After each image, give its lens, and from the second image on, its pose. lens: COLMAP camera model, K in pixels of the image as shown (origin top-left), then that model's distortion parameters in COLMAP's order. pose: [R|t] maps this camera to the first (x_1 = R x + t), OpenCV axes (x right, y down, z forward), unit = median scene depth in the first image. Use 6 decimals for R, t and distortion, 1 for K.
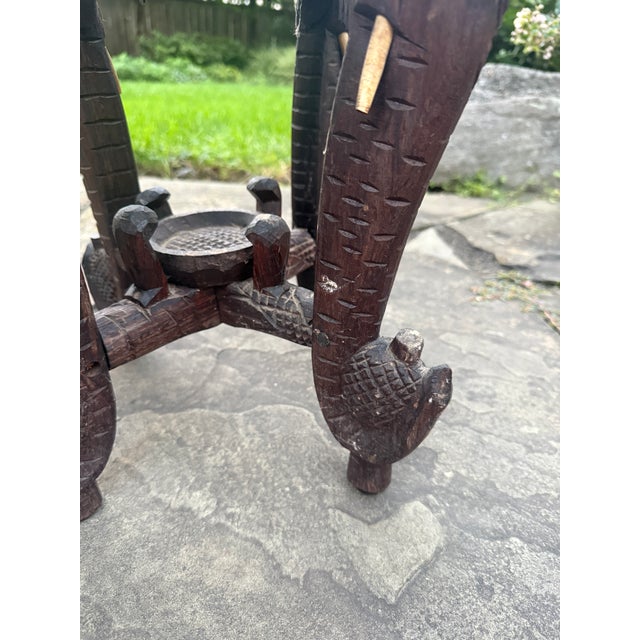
lens RADIAL K [[470.5, 0, 316.5], [0, 470.5, 320.5], [0, 0, 1]] dist [0.002588, -0.049126]
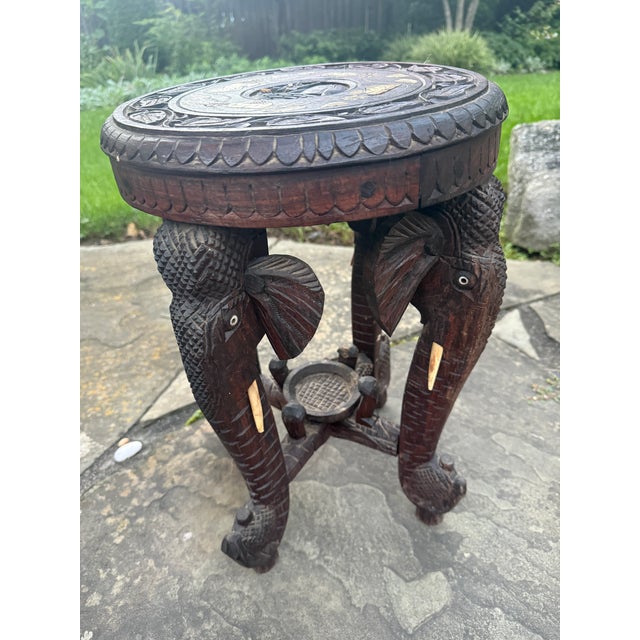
lens RADIAL K [[468.4, 0, 320.1], [0, 468.4, 320.5], [0, 0, 1]] dist [-0.017314, 0.002360]
pose [[0.966538, 0.053663, -0.250846, 0.123596], [-0.041740, 0.997742, 0.052616, -0.389450], [0.253103, -0.040385, 0.966596, -0.439351]]
